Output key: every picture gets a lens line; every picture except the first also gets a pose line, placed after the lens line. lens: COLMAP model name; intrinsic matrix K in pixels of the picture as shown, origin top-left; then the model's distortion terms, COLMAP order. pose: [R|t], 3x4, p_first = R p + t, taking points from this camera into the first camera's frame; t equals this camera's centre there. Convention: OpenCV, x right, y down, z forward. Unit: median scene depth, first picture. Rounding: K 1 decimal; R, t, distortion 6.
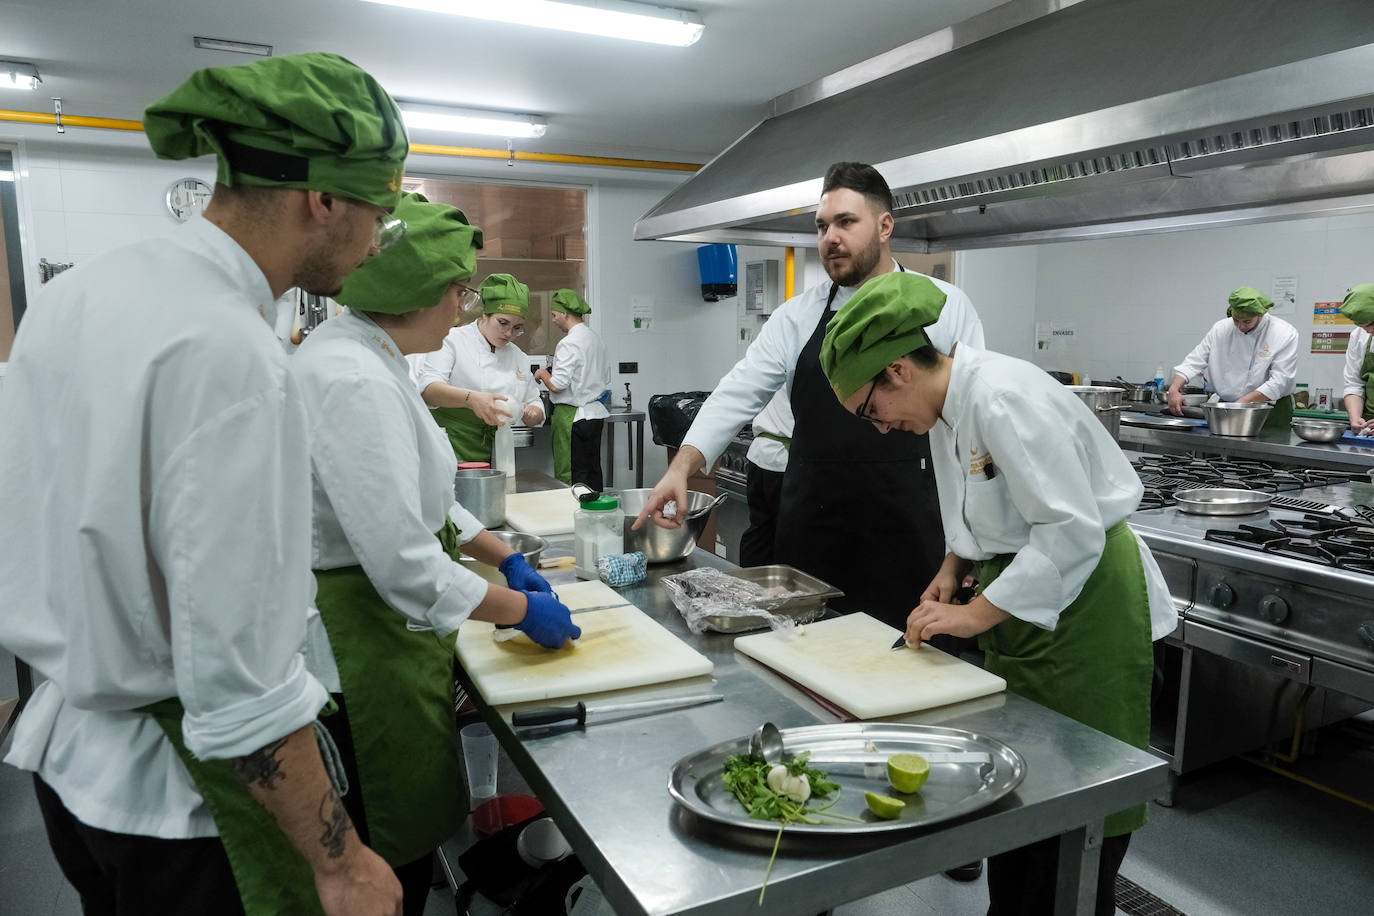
lens RADIAL K [[960.0, 0, 685.3], [0, 960.0, 466.7], [0, 0, 1]] dist [-0.033331, 0.033332]
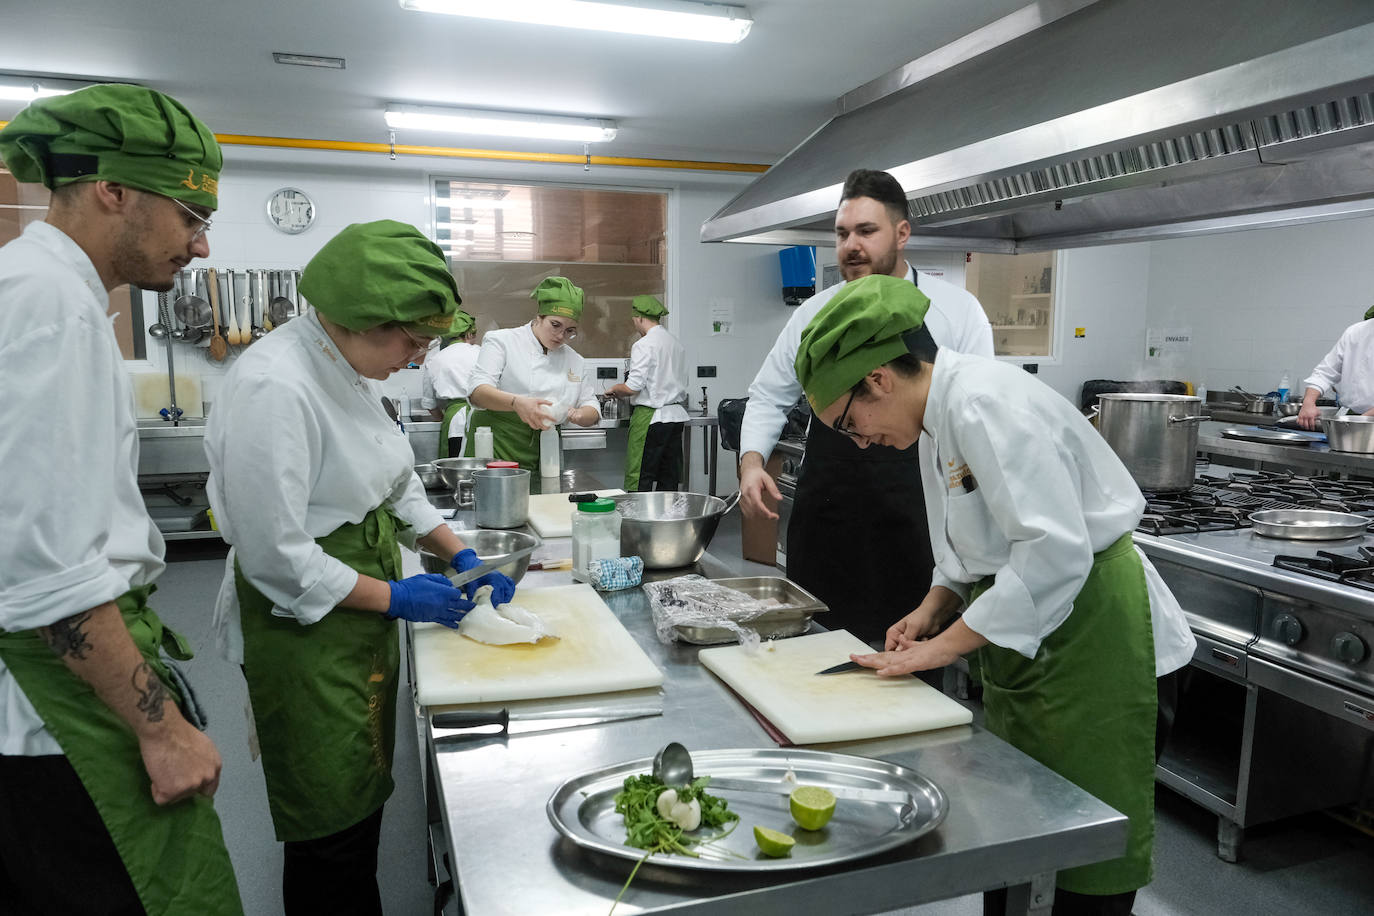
lens RADIAL K [[957.0, 0, 665.9], [0, 957.0, 461.9], [0, 0, 1]] dist [-0.026272, 0.029172]
pose [[0.989650, 0.022796, -0.141679, 0.117977], [-0.024278, 0.999667, -0.008740, 0.000114], [0.141433, 0.012089, 0.989874, 0.038642]]
